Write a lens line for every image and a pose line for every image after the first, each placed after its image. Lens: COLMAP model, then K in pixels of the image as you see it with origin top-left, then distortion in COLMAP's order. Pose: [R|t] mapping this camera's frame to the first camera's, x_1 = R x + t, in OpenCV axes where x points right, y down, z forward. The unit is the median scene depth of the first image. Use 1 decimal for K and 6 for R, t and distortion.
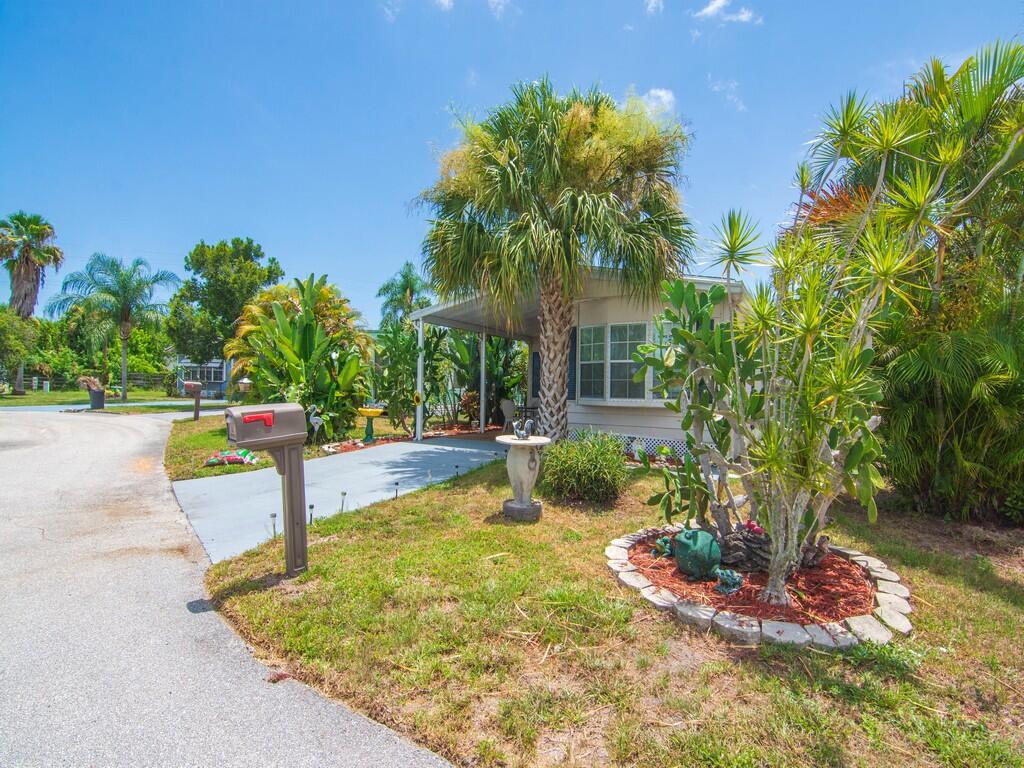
lens RADIAL K [[506.5, 0, 516.6], [0, 506.5, 386.6], [0, 0, 1]] dist [-0.016135, 0.001459]
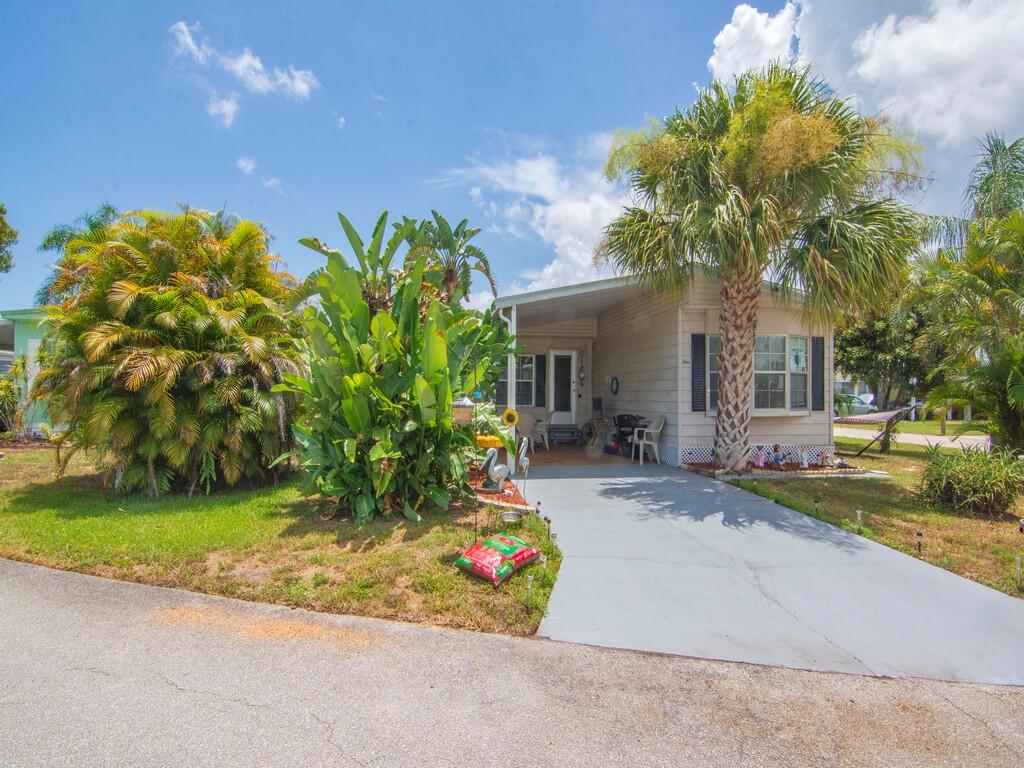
lens RADIAL K [[506.5, 0, 514.4], [0, 506.5, 383.2], [0, 0, 1]] dist [-0.016135, 0.001459]
pose [[0.757447, -0.003308, 0.652888, -0.908251], [0.008653, 0.999950, -0.004972, -0.029553], [-0.652839, 0.009415, 0.757438, 0.619869]]
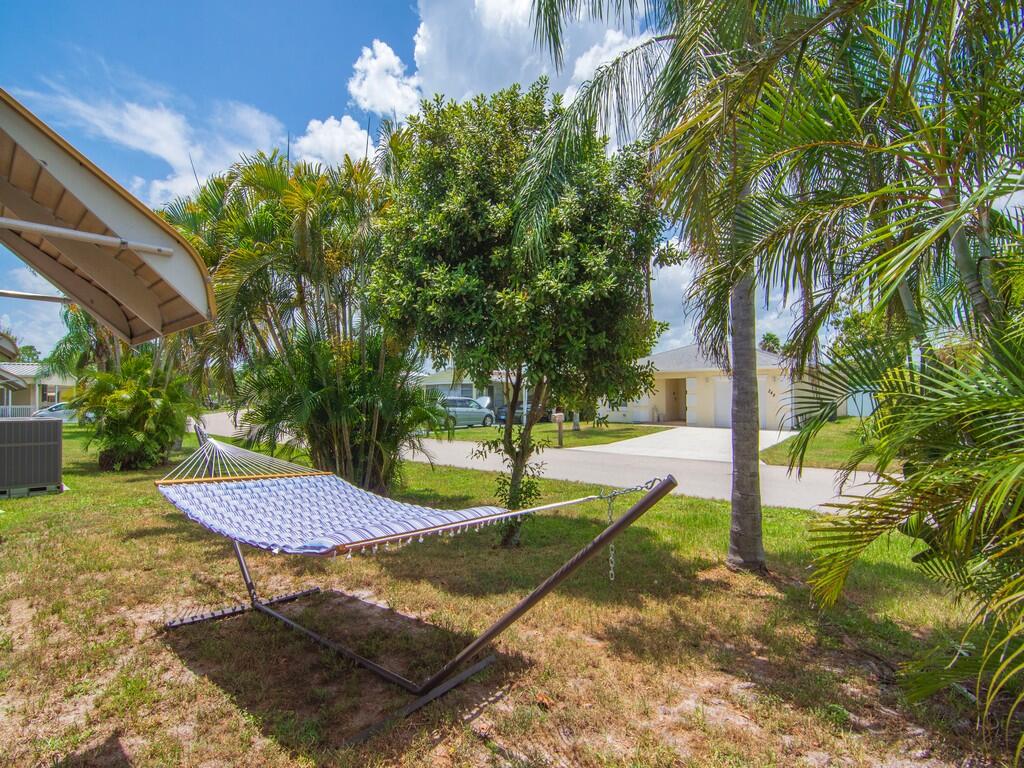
lens RADIAL K [[506.5, 0, 507.8], [0, 506.5, 375.3], [0, 0, 1]] dist [-0.016135, 0.001459]
pose [[0.205720, 0.019791, 0.978411, 0.412225], [0.005059, 0.999761, -0.021287, -0.013472], [-0.978598, 0.009329, 0.205571, 0.932099]]
